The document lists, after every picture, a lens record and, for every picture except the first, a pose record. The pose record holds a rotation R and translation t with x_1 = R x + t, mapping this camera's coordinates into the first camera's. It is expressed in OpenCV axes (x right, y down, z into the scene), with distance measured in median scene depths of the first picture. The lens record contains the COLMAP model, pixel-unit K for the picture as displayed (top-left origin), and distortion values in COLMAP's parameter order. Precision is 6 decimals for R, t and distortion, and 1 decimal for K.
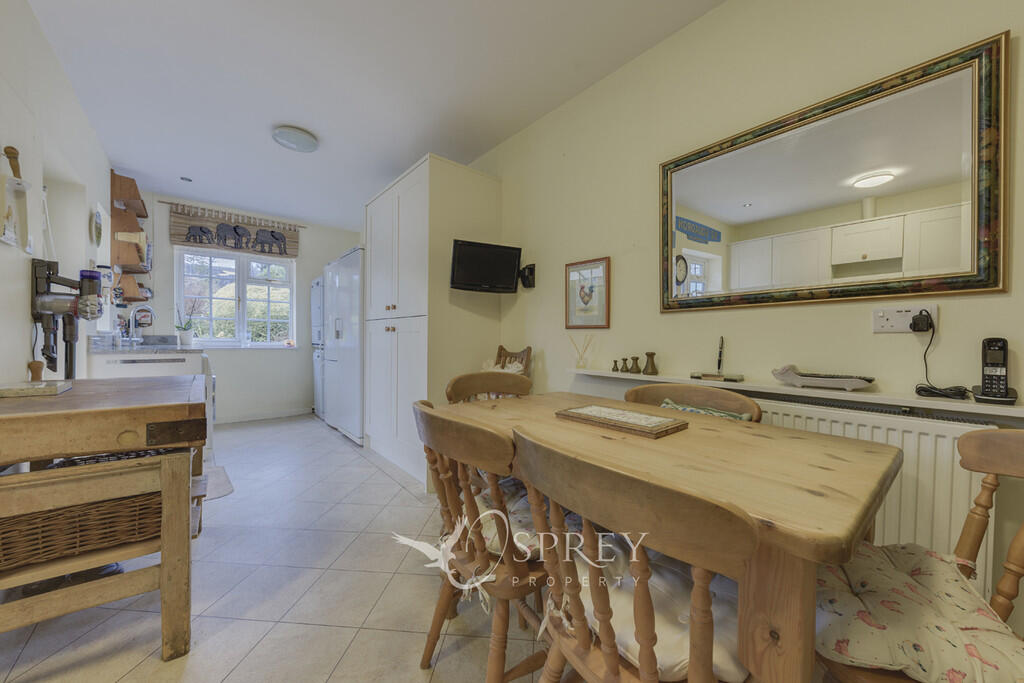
lens RADIAL K [[387.3, 0, 516.2], [0, 387.3, 341.1], [0, 0, 1]] dist [0.002355, 0.000139]
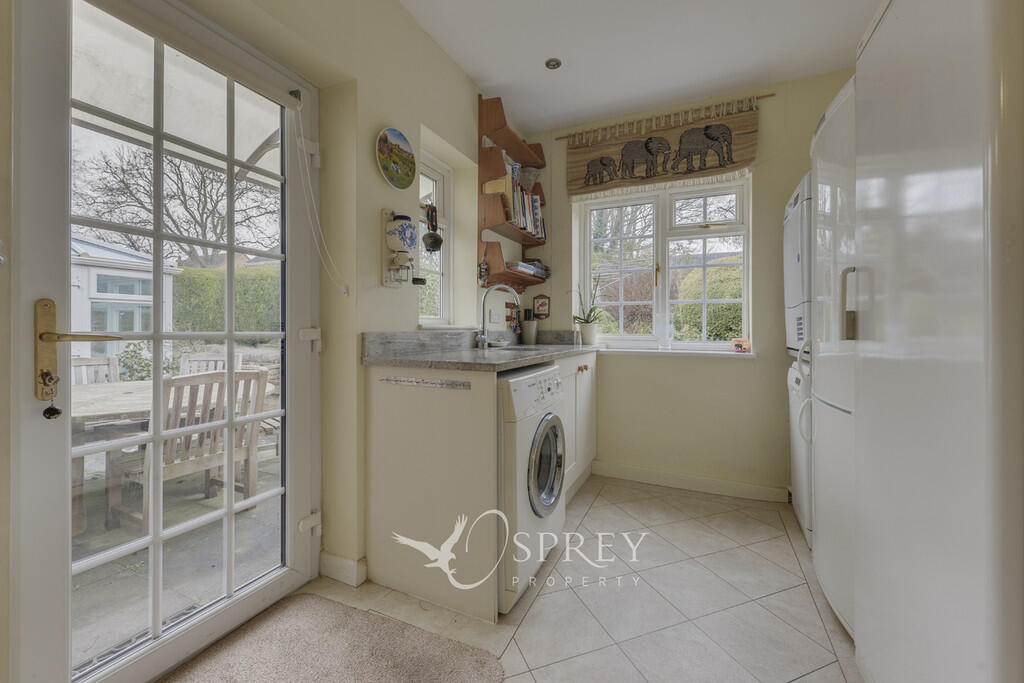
lens RADIAL K [[421.5, 0, 516.7], [0, 421.5, 332.3], [0, 0, 1]] dist [0.001650, 0.000129]
pose [[0.445976, -0.000664, -0.895045, -0.254501], [-0.004538, 0.999985, -0.003003, -0.008616], [0.895033, 0.005401, 0.445966, 0.556119]]
